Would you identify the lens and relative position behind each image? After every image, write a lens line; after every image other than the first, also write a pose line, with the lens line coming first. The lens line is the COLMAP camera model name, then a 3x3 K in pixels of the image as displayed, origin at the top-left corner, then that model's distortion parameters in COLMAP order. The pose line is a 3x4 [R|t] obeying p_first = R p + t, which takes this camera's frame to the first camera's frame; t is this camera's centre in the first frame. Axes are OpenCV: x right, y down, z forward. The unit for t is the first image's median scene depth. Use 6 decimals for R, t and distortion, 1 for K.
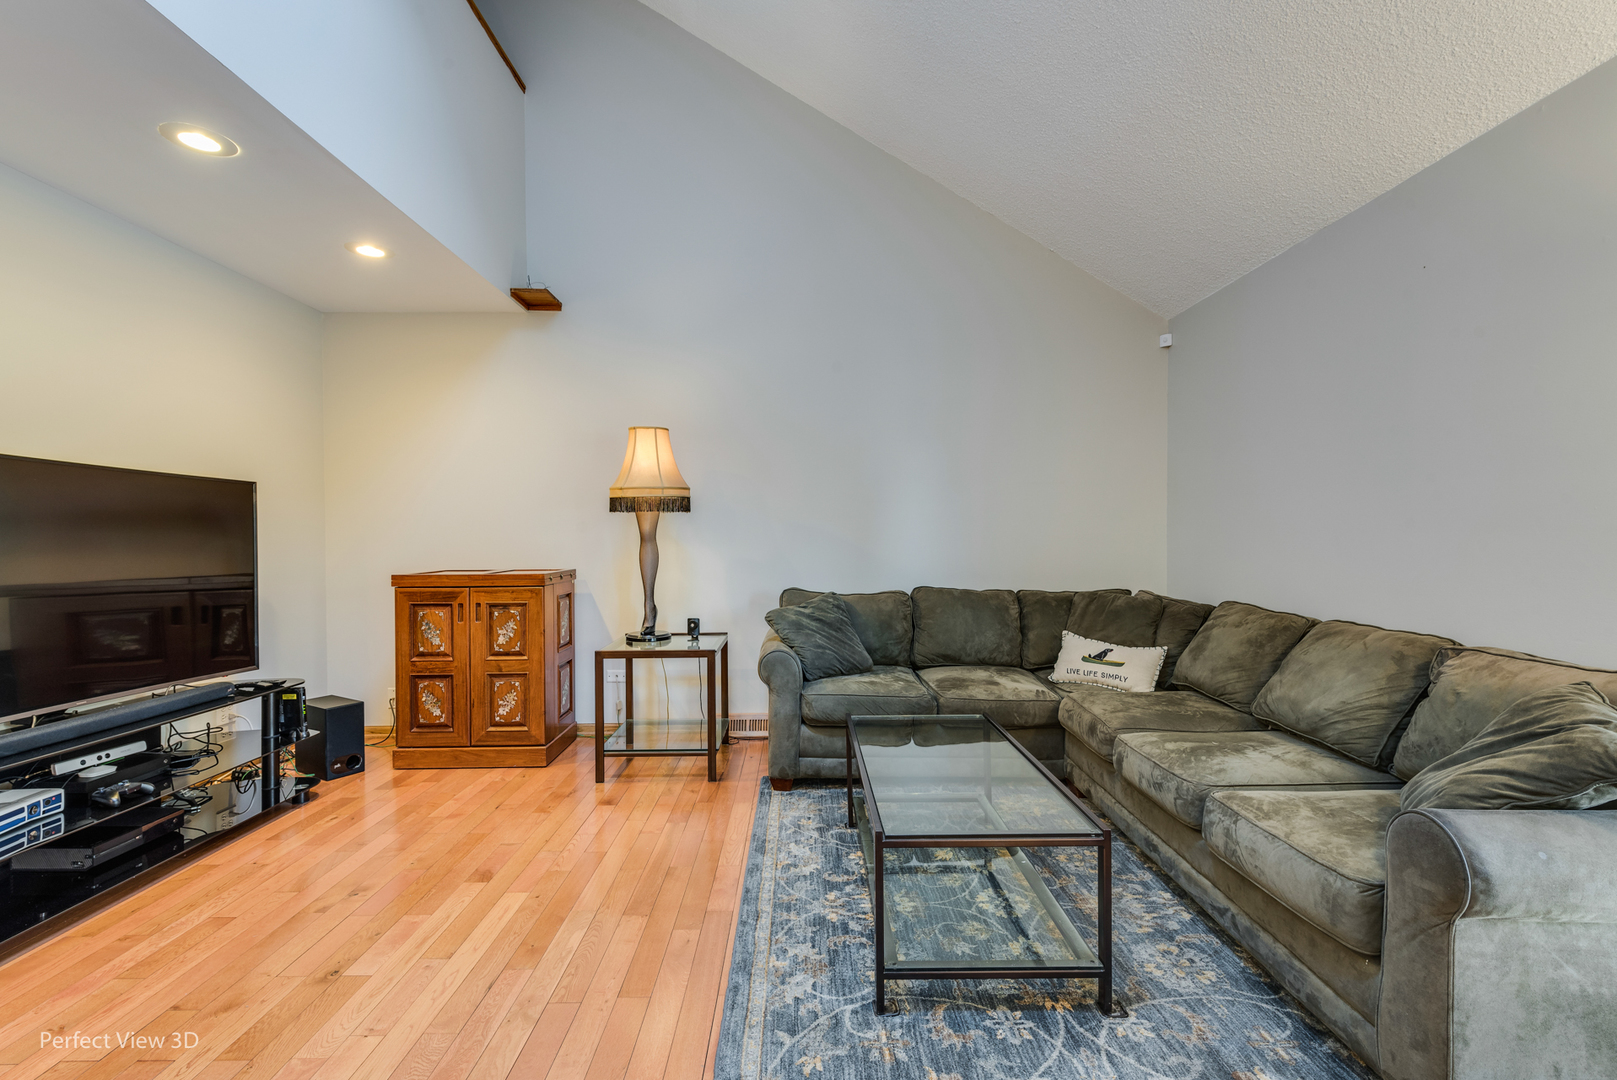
lens RADIAL K [[721.3, 0, 808.5], [0, 721.3, 540.0], [0, 0, 1]] dist [0.010793, -0.000080]
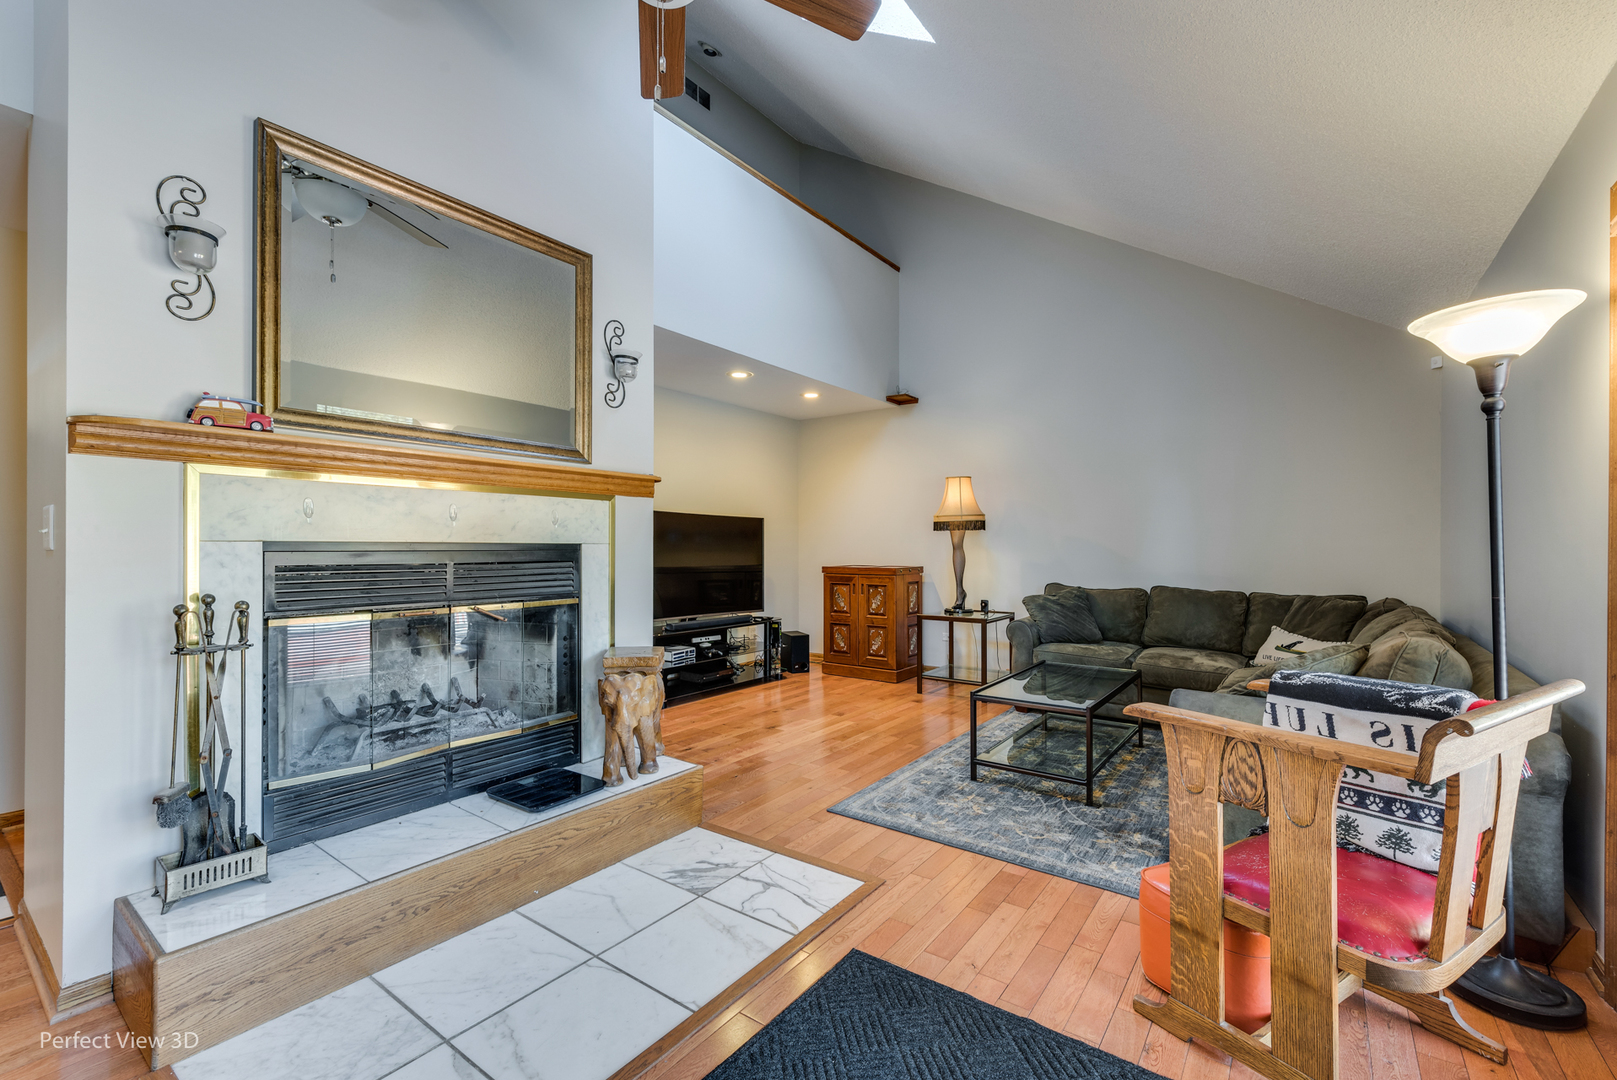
lens RADIAL K [[681.4, 0, 808.5], [0, 681.4, 540.0], [0, 0, 1]] dist [0.001420, 0.000033]
pose [[0.804185, 0.000942, -0.594379, 0.411171], [-0.007219, 0.999940, -0.008183, -0.003849], [0.594336, 0.010871, 0.804143, -0.393884]]
